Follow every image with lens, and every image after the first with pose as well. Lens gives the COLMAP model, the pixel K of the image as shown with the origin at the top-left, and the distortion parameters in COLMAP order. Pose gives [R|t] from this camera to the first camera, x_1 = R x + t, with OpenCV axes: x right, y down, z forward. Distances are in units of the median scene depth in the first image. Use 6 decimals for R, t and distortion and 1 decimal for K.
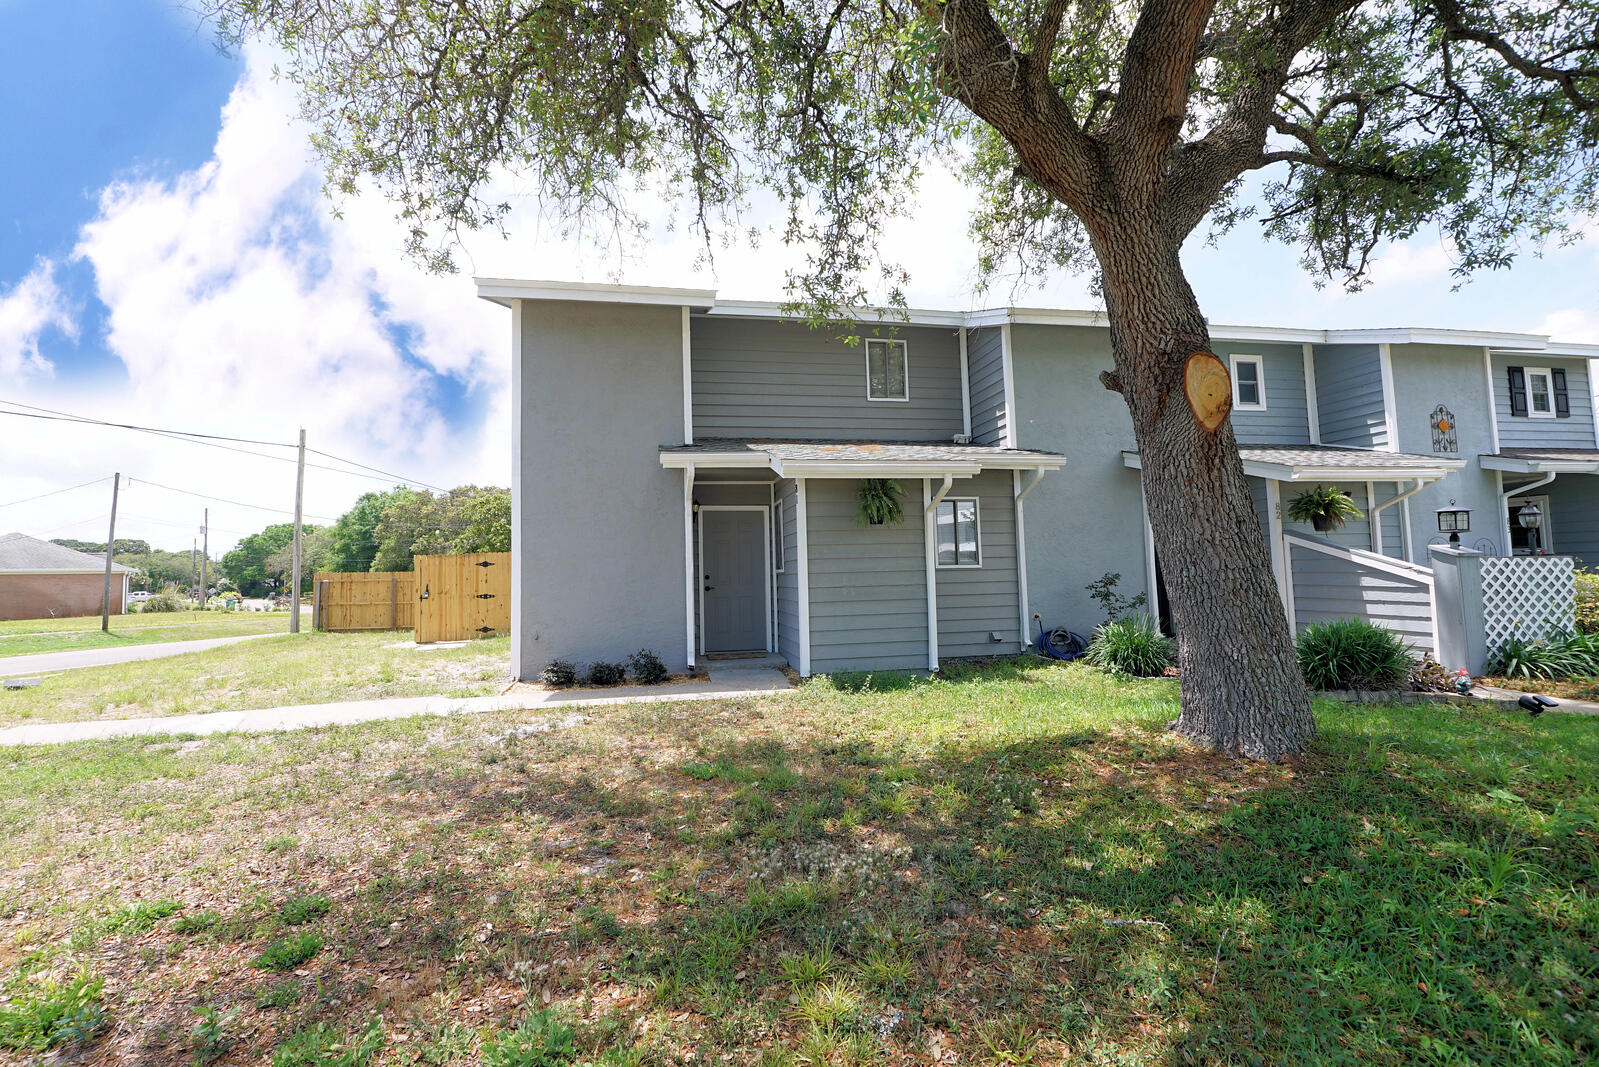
lens RADIAL K [[665.6, 0, 781.7], [0, 665.6, 530.1], [0, 0, 1]] dist [-0.016942, 0.005960]
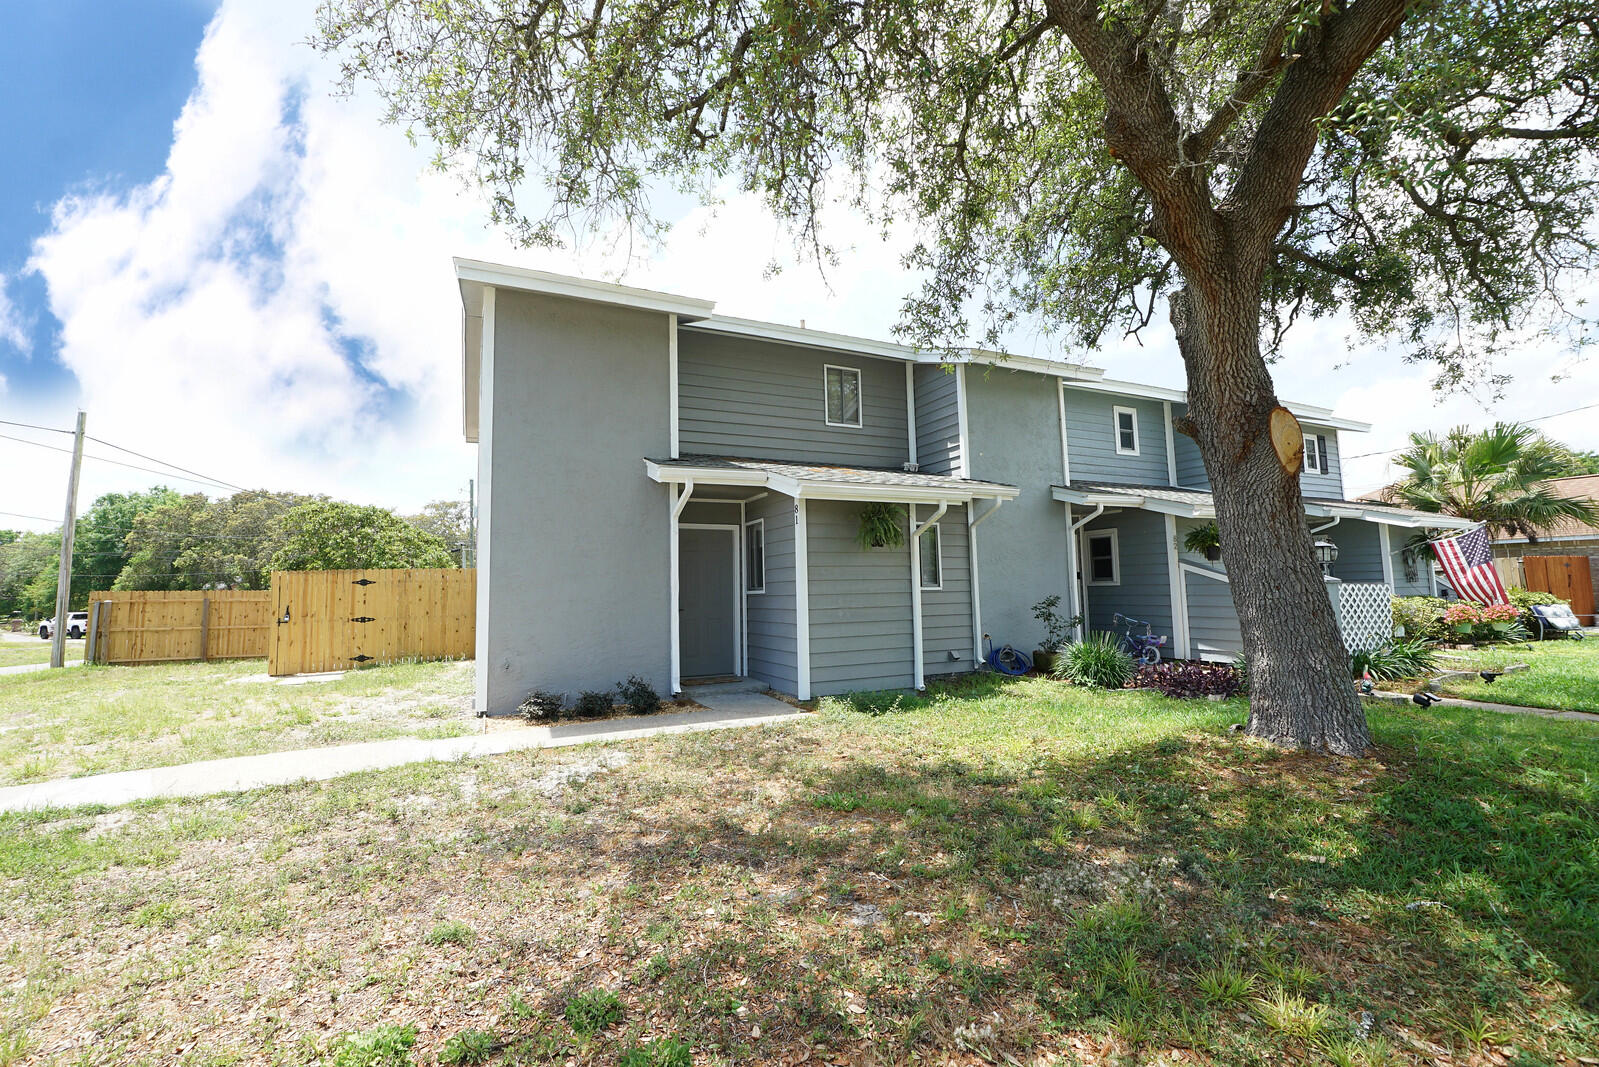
lens RADIAL K [[665.6, 0, 781.7], [0, 665.6, 530.1], [0, 0, 1]] dist [-0.016942, 0.005960]
pose [[0.967658, 0.027776, 0.250732, -0.233661], [-0.019889, 0.999226, -0.033935, 0.002821], [-0.251481, 0.027851, 0.967461, 0.044951]]
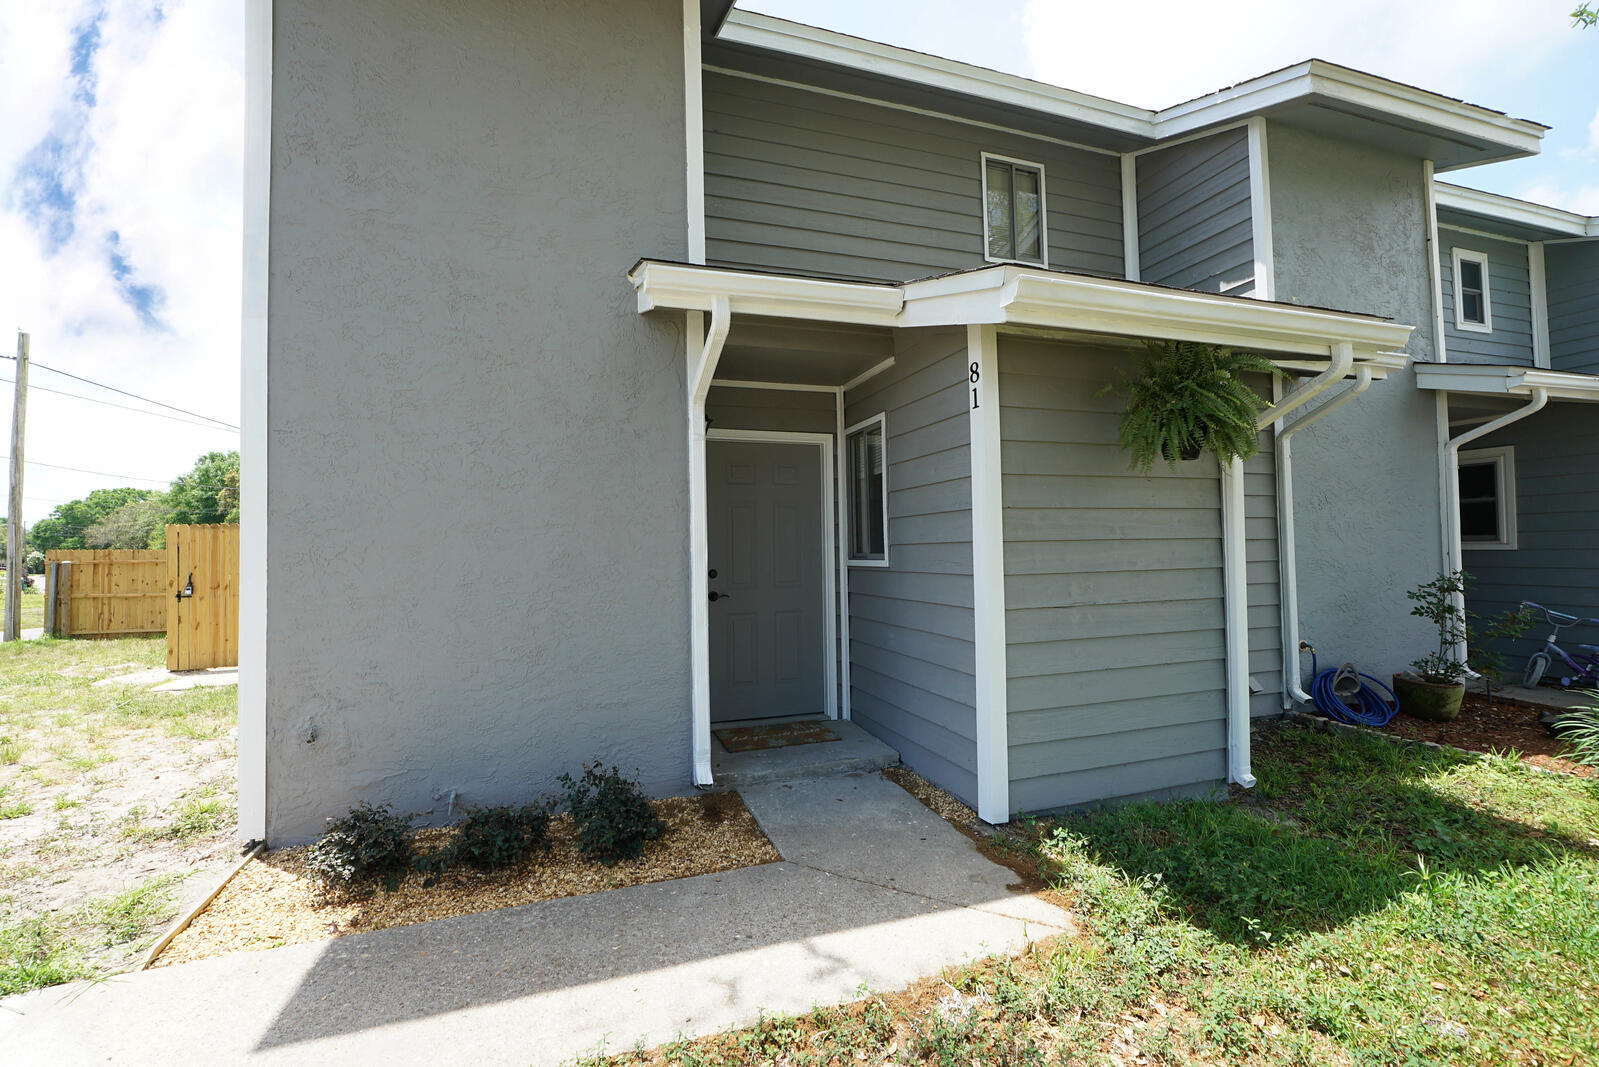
lens RADIAL K [[665.6, 0, 781.7], [0, 665.6, 530.1], [0, 0, 1]] dist [-0.016942, 0.005960]
pose [[0.990733, 0.011752, 0.135315, -0.145567], [-0.016478, 0.999291, 0.033862, 0.023099], [-0.134821, -0.035778, 0.990224, 0.566672]]
